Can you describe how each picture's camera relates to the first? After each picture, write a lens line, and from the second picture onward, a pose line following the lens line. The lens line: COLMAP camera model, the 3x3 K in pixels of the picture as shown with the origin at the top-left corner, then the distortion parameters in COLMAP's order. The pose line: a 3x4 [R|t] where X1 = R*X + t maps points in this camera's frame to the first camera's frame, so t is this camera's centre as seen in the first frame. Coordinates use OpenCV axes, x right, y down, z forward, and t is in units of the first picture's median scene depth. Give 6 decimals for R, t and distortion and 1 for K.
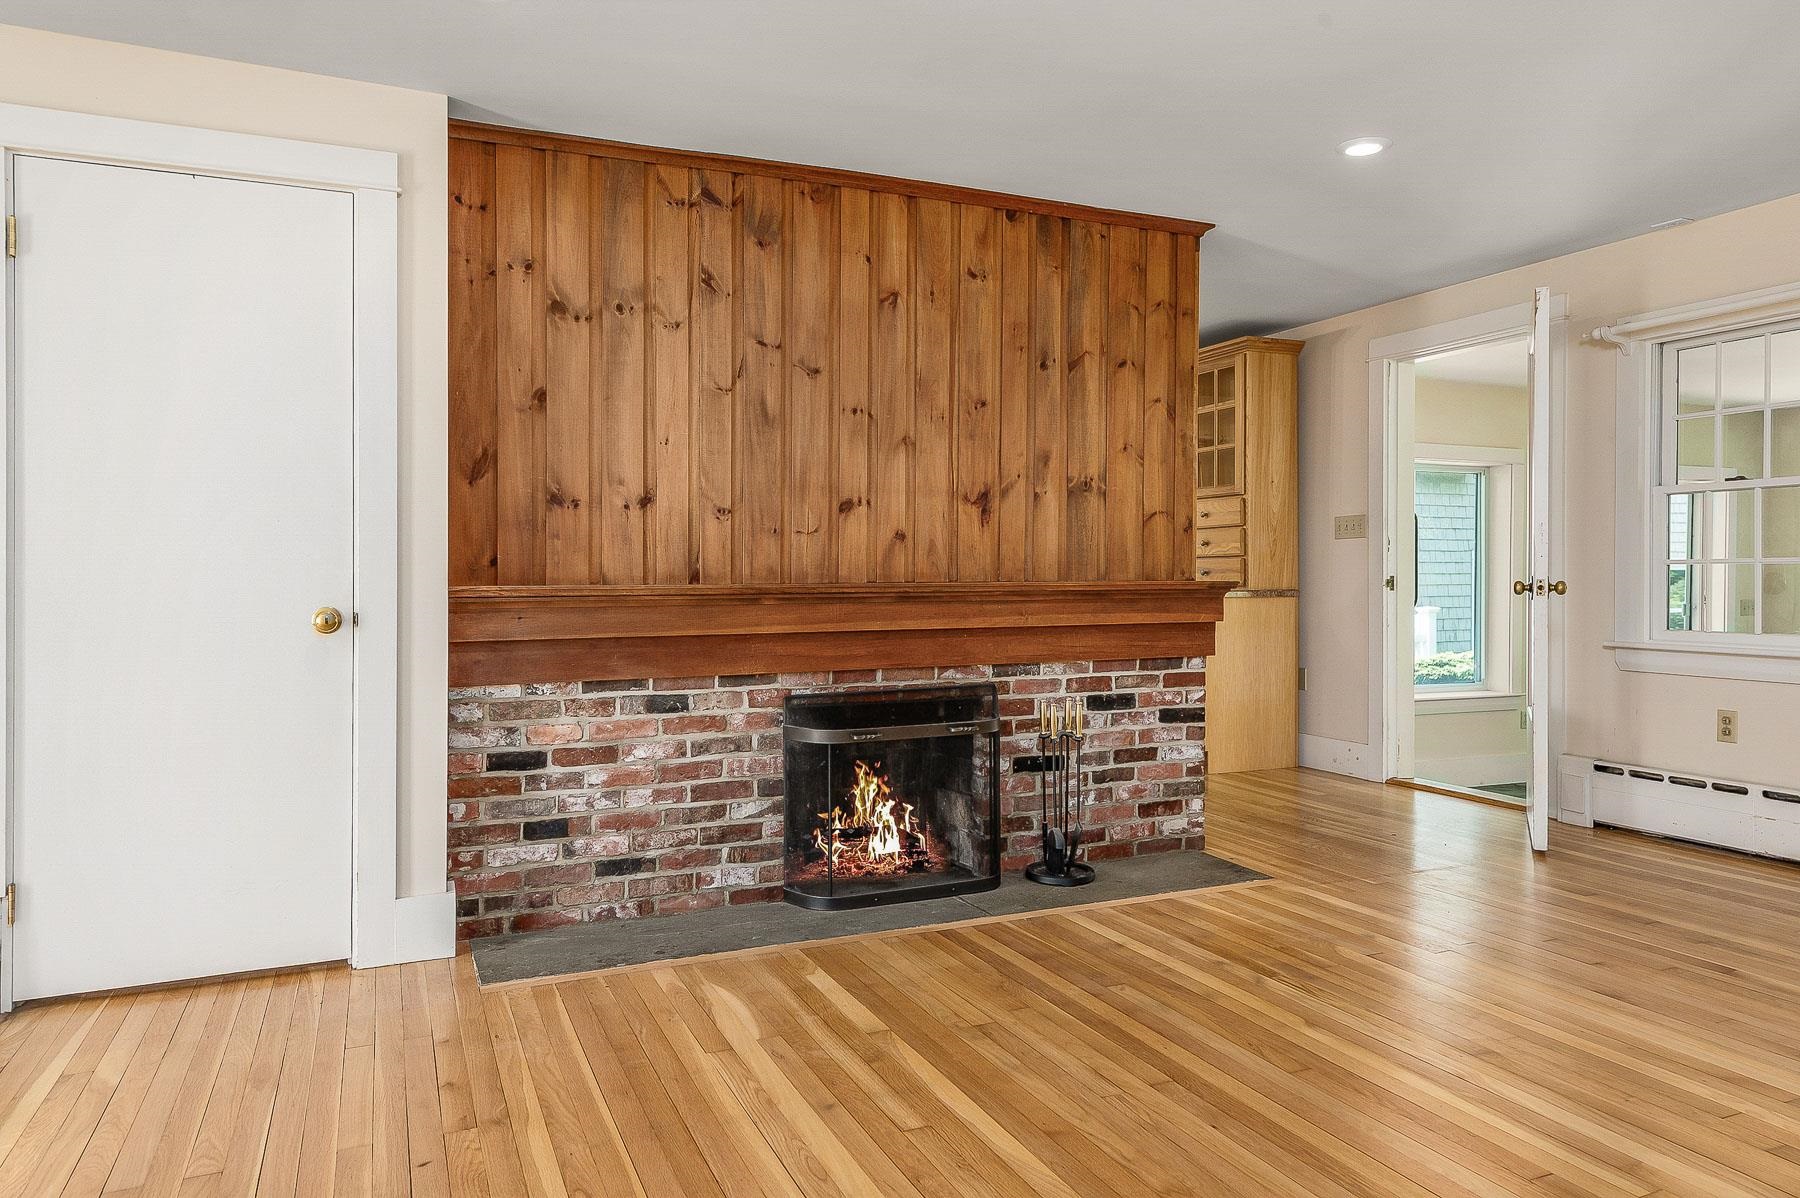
lens RADIAL K [[1193.4, 0, 901.5], [0, 1193.4, 569.3], [0, 0, 1]] dist [0.040808, -0.000933]
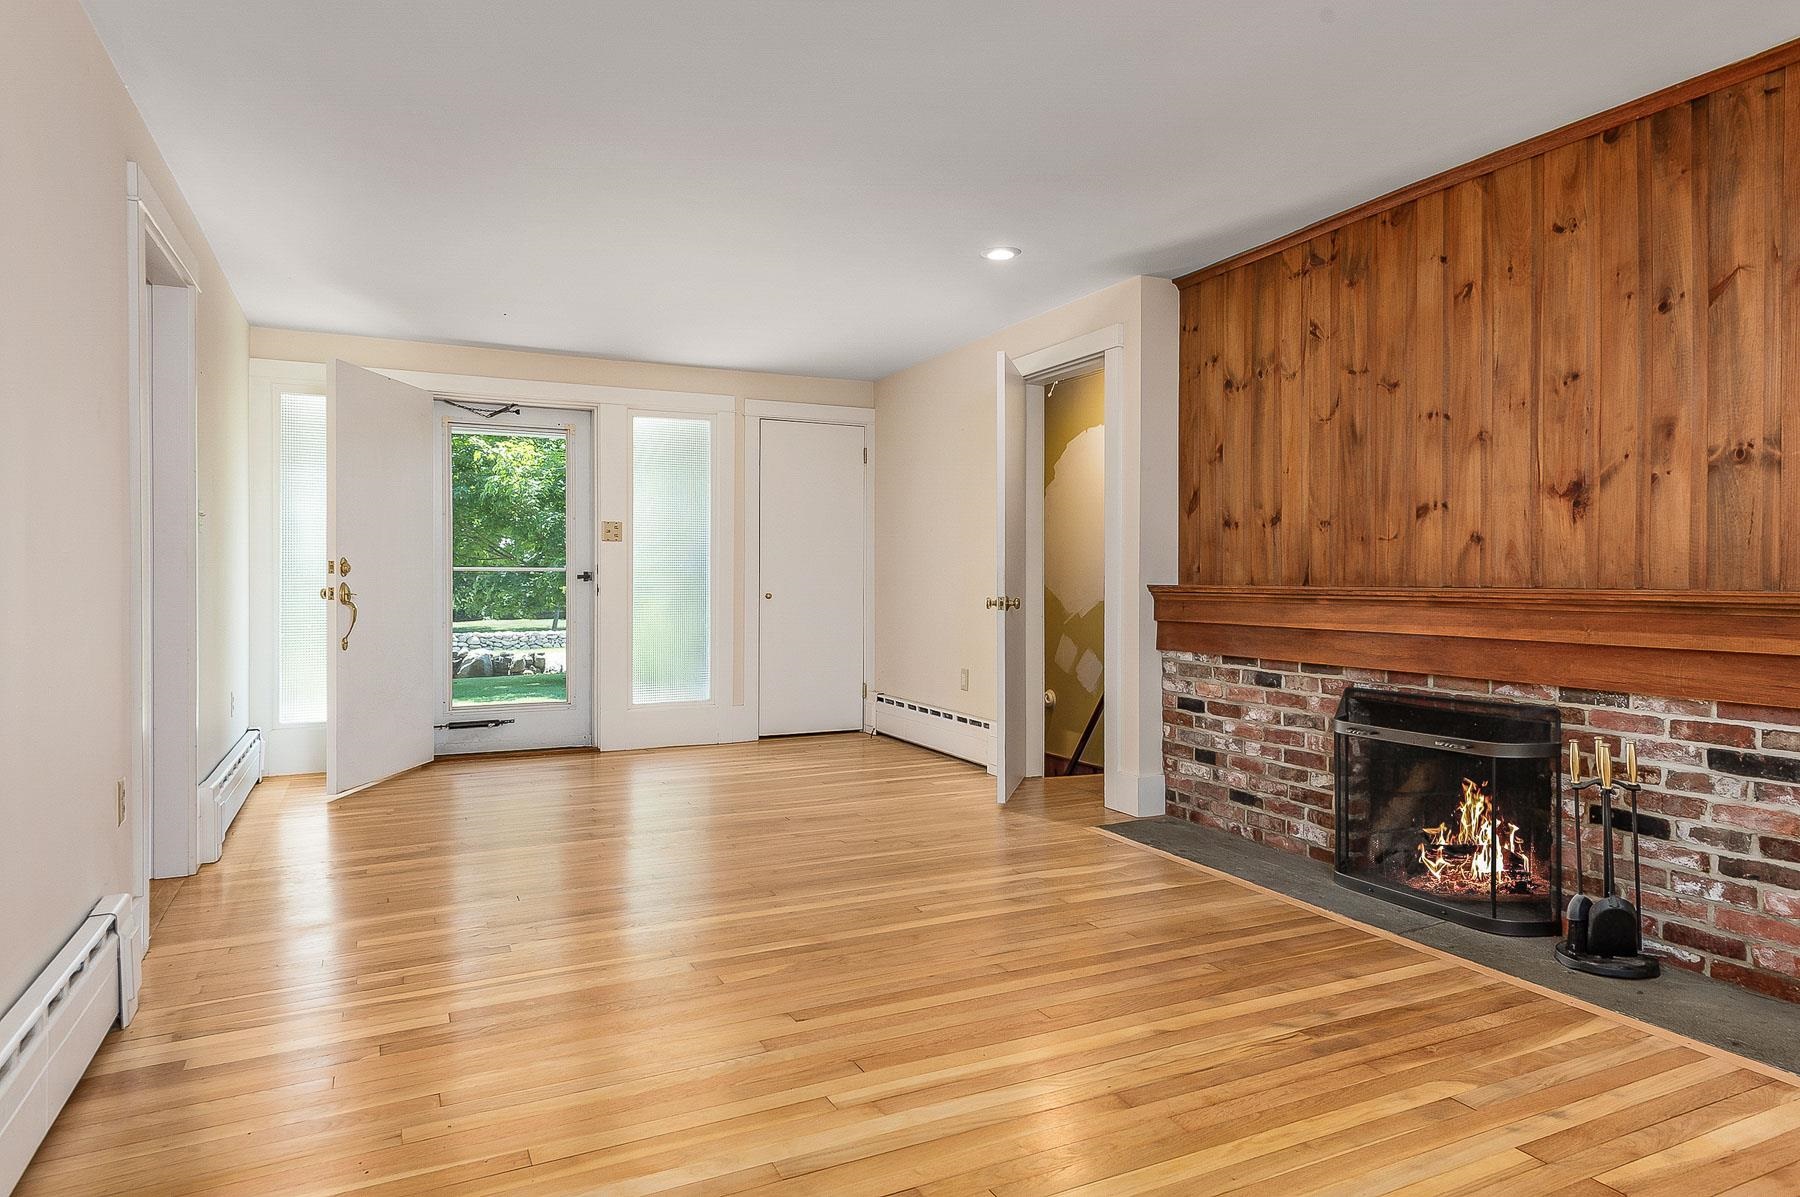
lens RADIAL K [[1063.4, 0, 900.1], [0, 1063.4, 576.3], [0, 0, 1]] dist [-0.001323, -0.001067]
pose [[0.032558, 0.002347, -0.999467, 0.879445], [-0.000621, 0.999997, 0.002328, 0.000474], [0.999470, 0.000544, 0.032560, 0.551769]]
